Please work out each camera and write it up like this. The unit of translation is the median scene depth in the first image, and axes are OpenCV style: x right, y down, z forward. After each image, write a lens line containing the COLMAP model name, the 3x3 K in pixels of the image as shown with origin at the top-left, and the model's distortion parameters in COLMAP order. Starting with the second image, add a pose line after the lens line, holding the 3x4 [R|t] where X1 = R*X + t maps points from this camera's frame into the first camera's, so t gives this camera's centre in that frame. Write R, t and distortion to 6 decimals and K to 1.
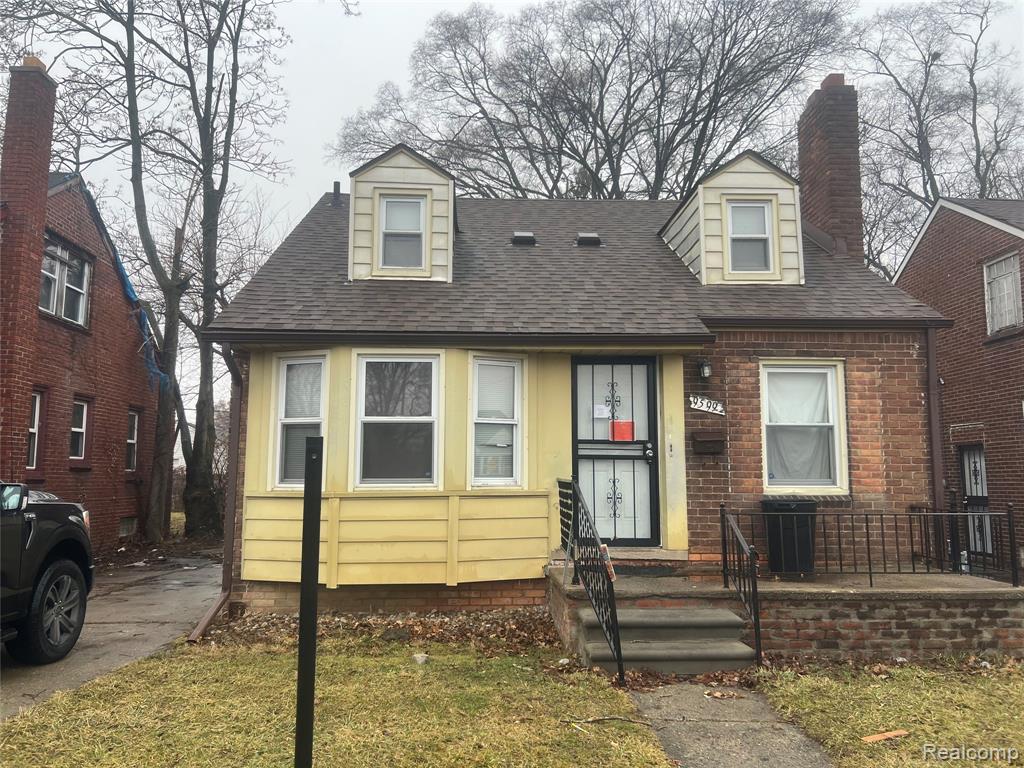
lens RADIAL K [[774.2, 0, 506.7], [0, 774.2, 383.0], [0, 0, 1]] dist [0.030555, -0.030632]
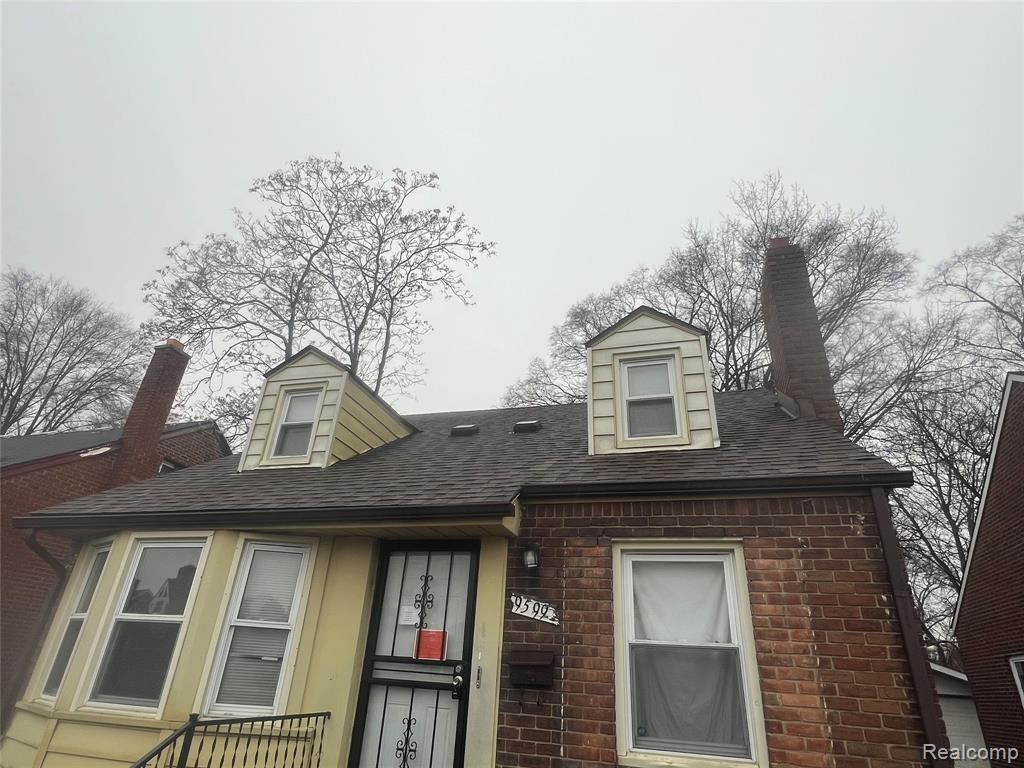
lens RADIAL K [[575.8, 0, 508.6], [0, 575.8, 377.4], [0, 0, 1]] dist [0.000300, -0.002602]
pose [[0.943993, -0.105776, -0.312552, 0.420787], [-0.015317, 0.932158, -0.361729, 0.021789], [0.329610, 0.346257, 0.878330, 0.455784]]
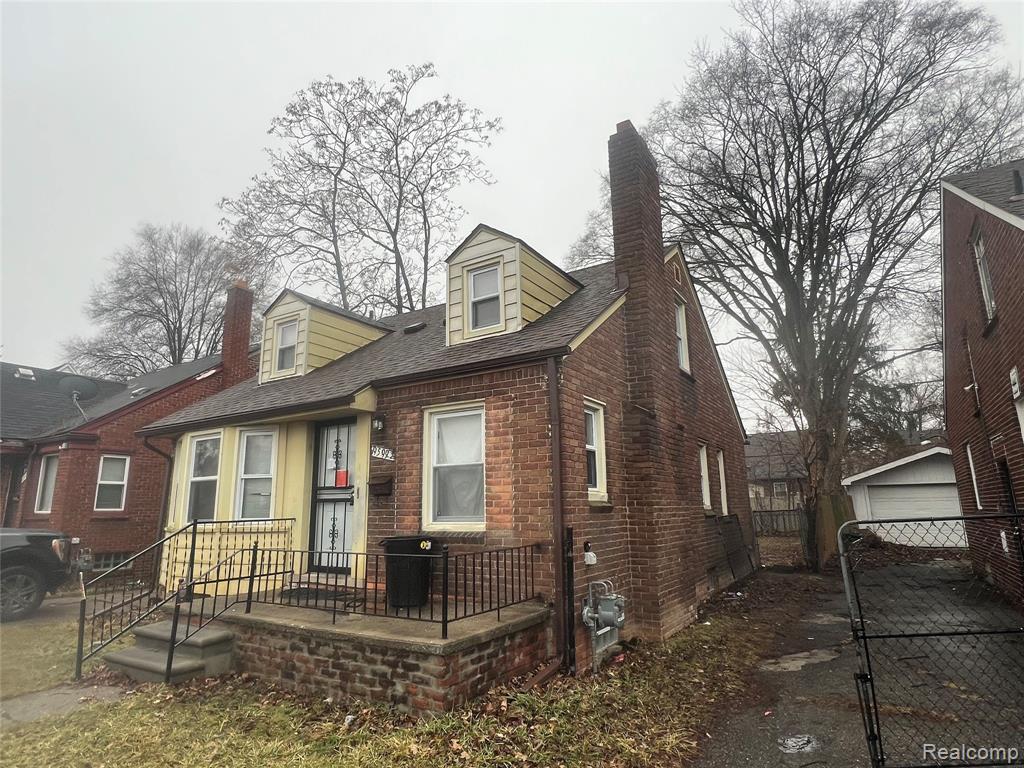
lens RADIAL K [[575.8, 0, 502.7], [0, 575.8, 381.7], [0, 0, 1]] dist [0.000300, -0.002602]
pose [[0.821511, -0.137862, -0.553276, 0.900339], [0.086895, 0.989267, -0.117476, 0.039644], [0.563533, 0.048431, 0.824673, 0.376750]]
